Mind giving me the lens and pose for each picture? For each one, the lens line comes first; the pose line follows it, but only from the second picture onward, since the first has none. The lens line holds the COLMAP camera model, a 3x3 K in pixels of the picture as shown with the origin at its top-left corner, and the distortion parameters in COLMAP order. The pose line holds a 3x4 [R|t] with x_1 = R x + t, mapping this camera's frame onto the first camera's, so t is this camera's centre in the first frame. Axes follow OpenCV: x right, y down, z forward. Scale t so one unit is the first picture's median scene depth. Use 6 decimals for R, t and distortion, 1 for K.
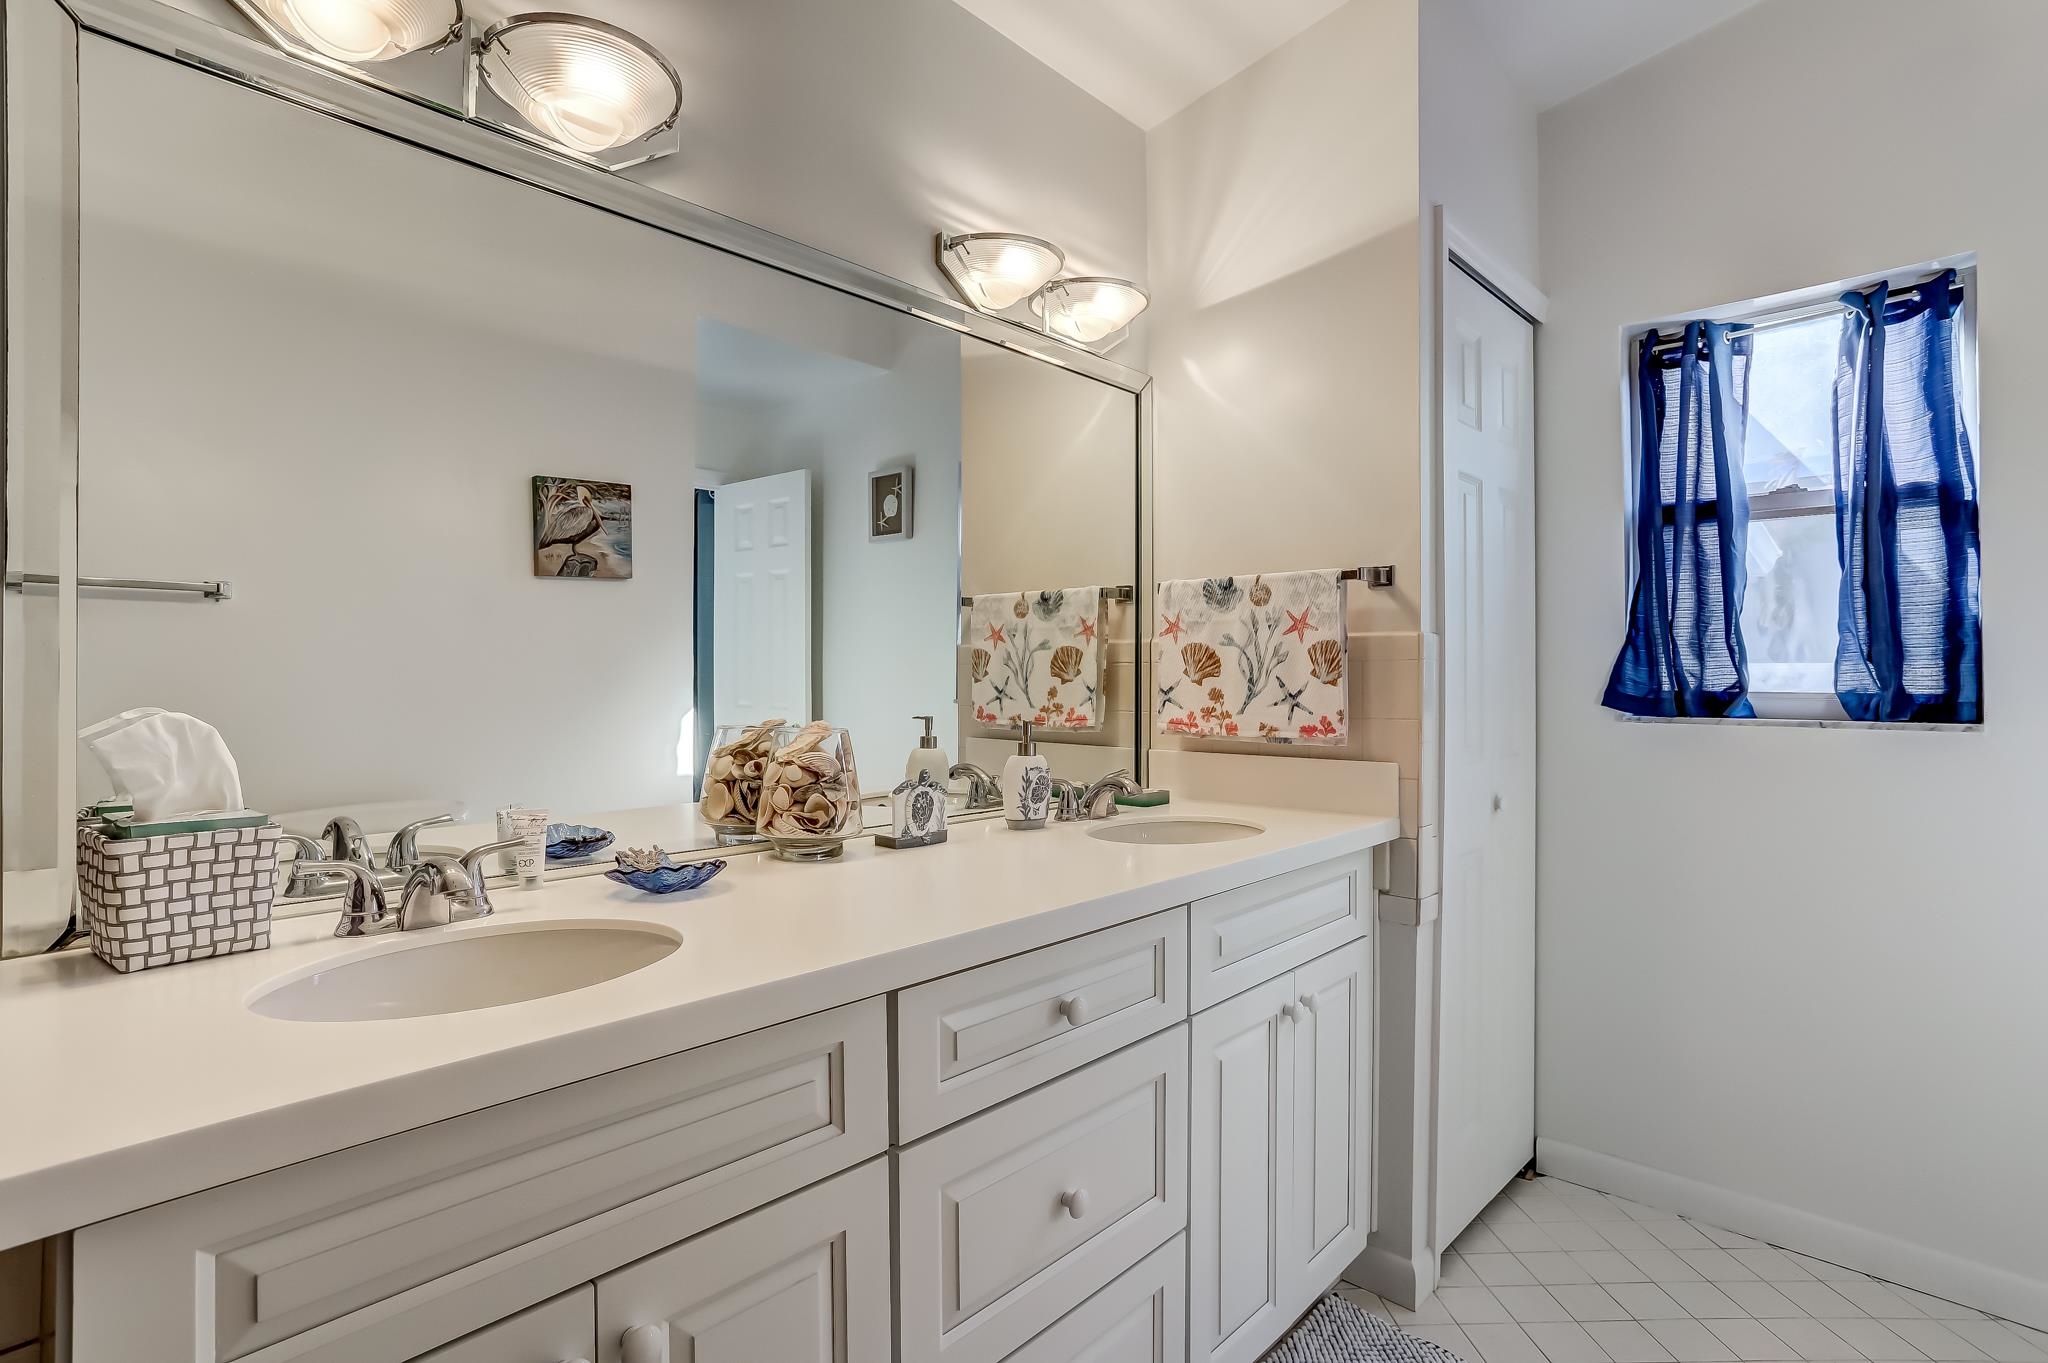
lens RADIAL K [[1014.5, 0, 1007.6], [0, 1014.5, 680.3], [0, 0, 1]] dist [-0.061080, 0.028744]
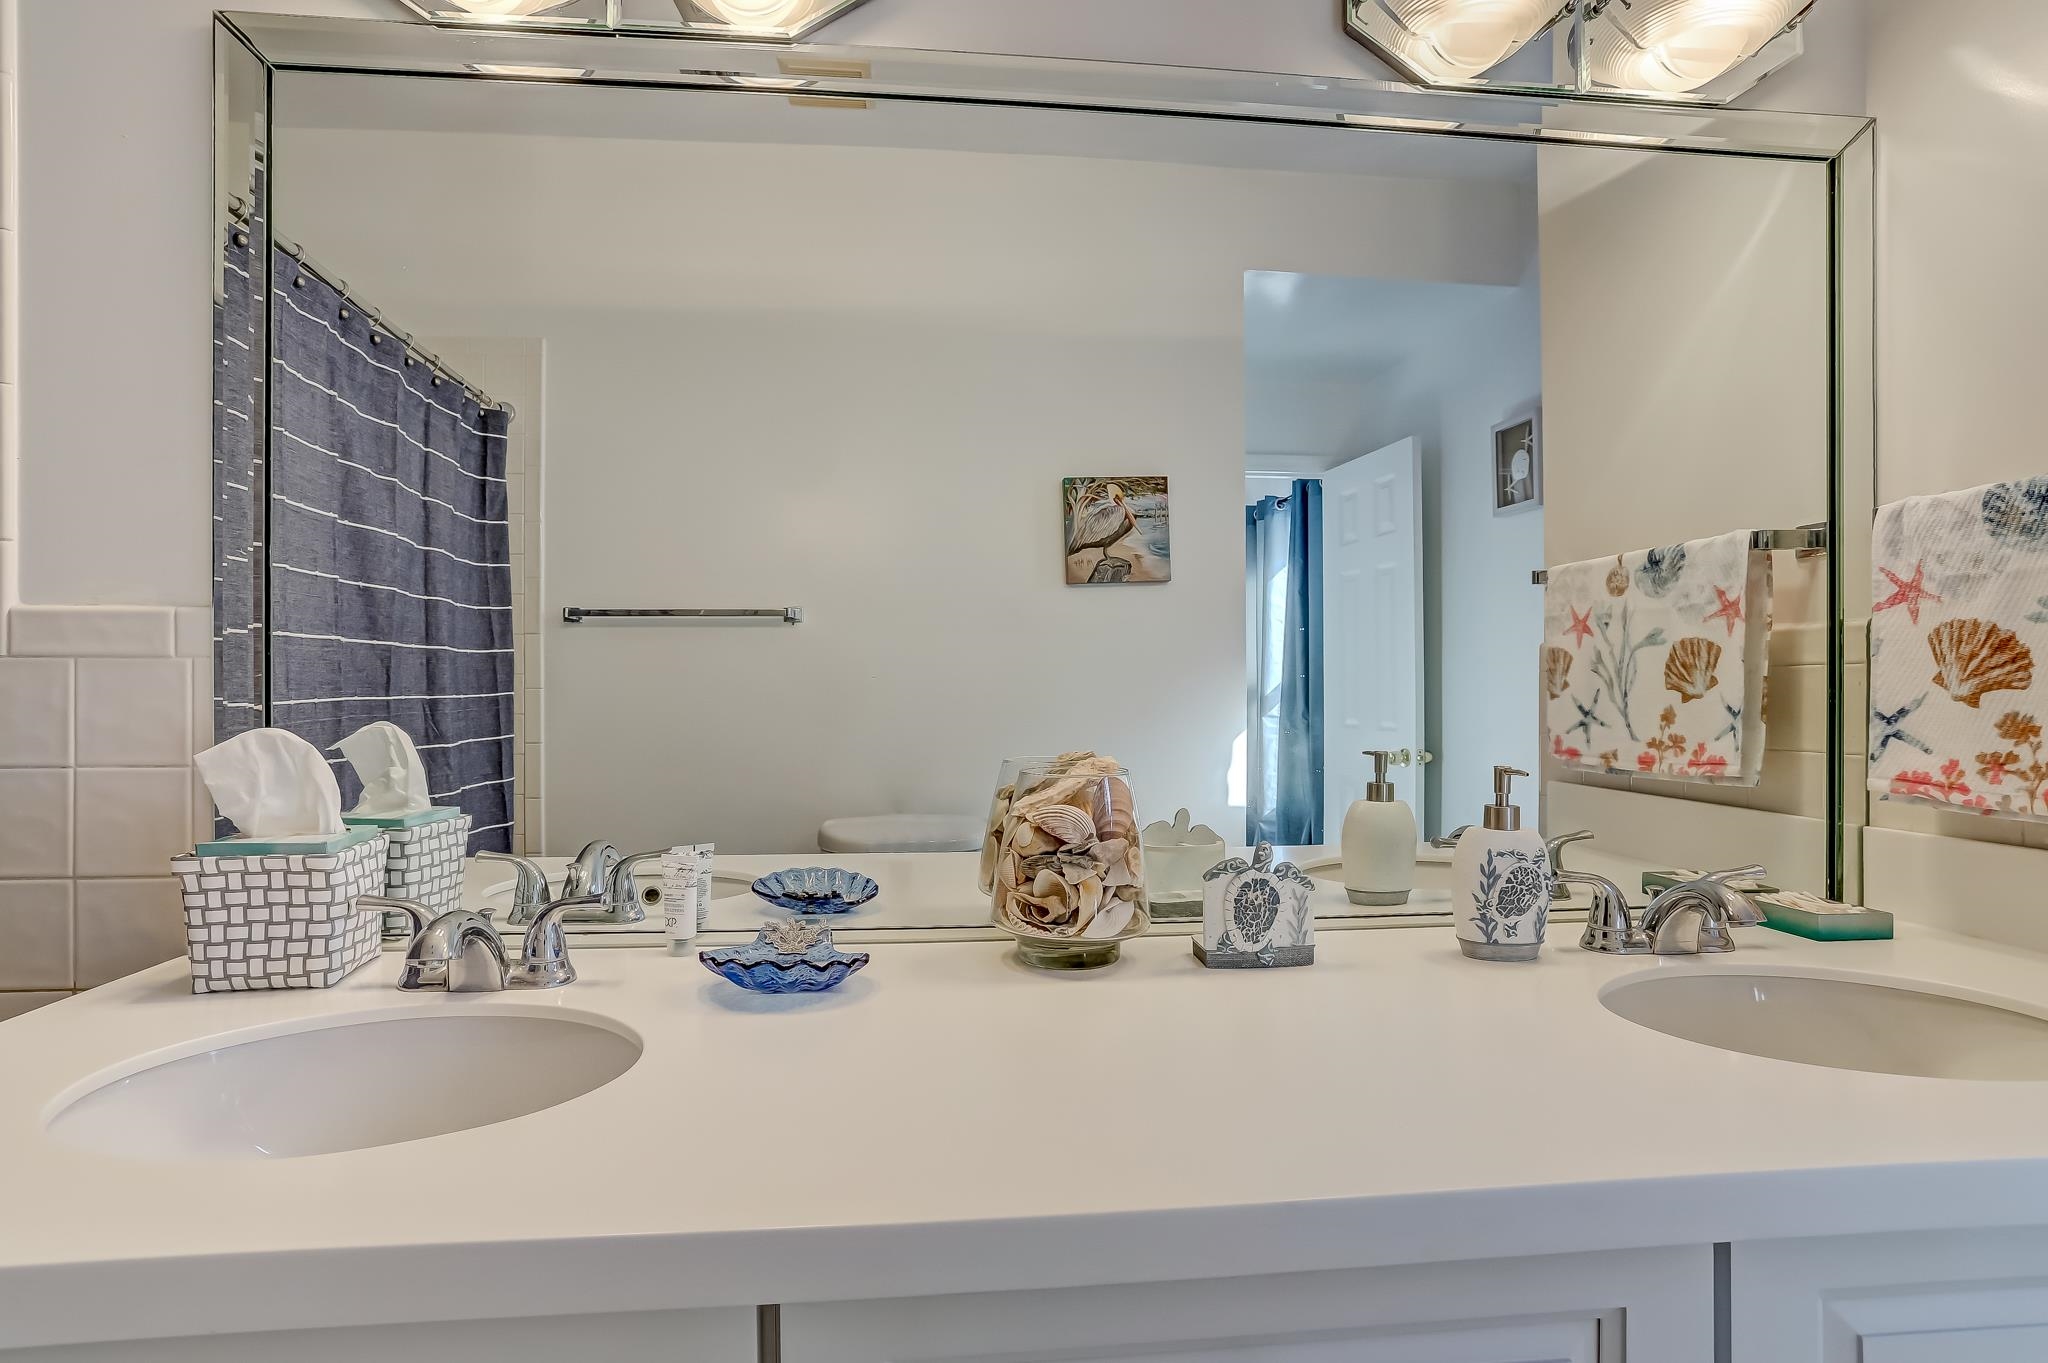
lens RADIAL K [[1014.5, 0, 980.9], [0, 1014.5, 701.7], [0, 0, 1]] dist [-0.061080, 0.028744]
pose [[0.750247, 0.004801, -0.661141, 0.135910], [-0.000675, 0.999979, 0.006495, -0.000164], [0.661158, -0.004426, 0.750234, 0.313487]]
